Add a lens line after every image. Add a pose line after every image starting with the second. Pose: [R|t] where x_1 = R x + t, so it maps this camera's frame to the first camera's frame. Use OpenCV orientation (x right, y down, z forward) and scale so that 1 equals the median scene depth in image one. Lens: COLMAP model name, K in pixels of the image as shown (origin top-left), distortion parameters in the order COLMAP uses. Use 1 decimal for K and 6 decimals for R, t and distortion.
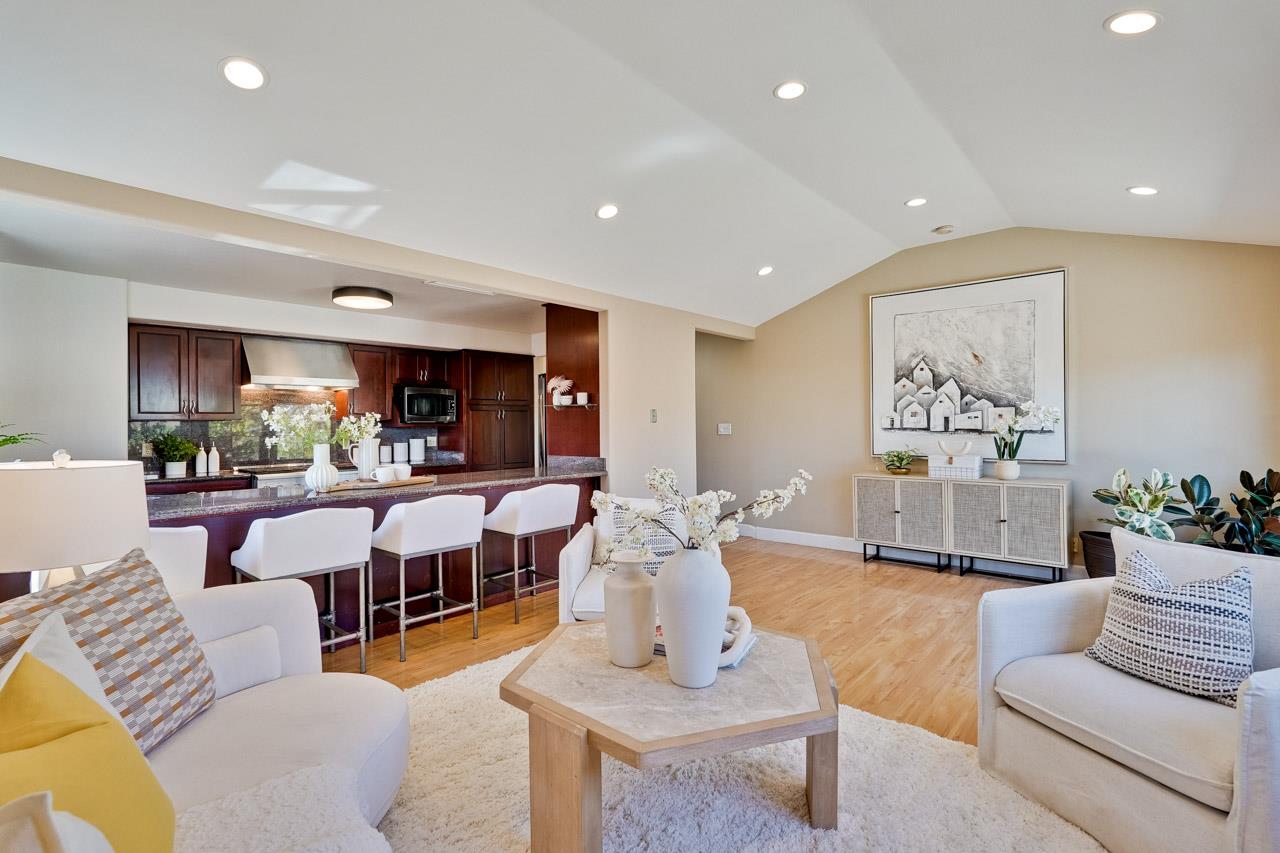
lens RADIAL K [[578.2, 0, 640.6], [0, 578.2, 427.9], [0, 0, 1]] dist [0.001705, 0.000053]
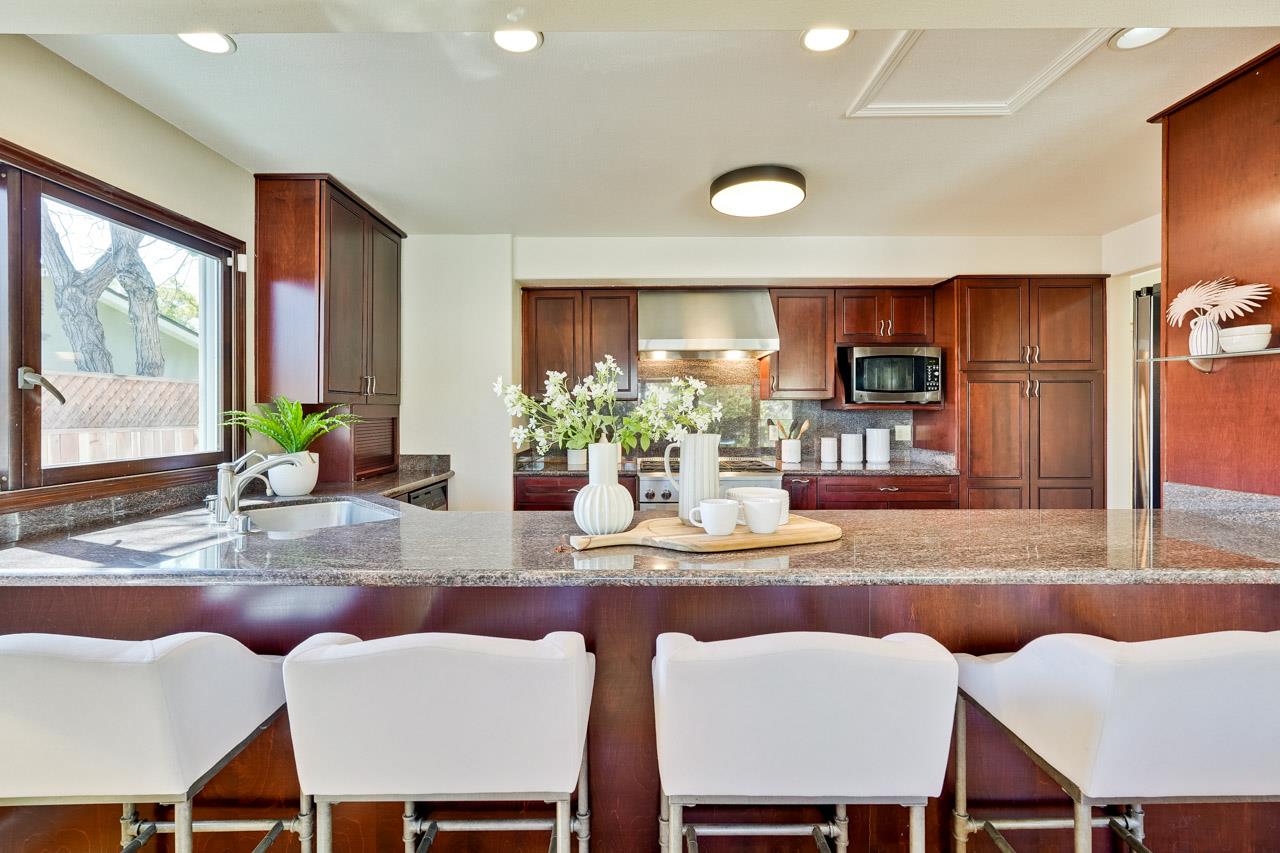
lens RADIAL K [[578.2, 0, 635.8], [0, 578.2, 413.2], [0, 0, 1]] dist [0.001705, 0.000053]
pose [[0.668808, 0.010323, -0.743364, -0.090162], [-0.006672, 0.999947, 0.007884, -0.001723], [0.743405, -0.000313, 0.668841, 0.378793]]
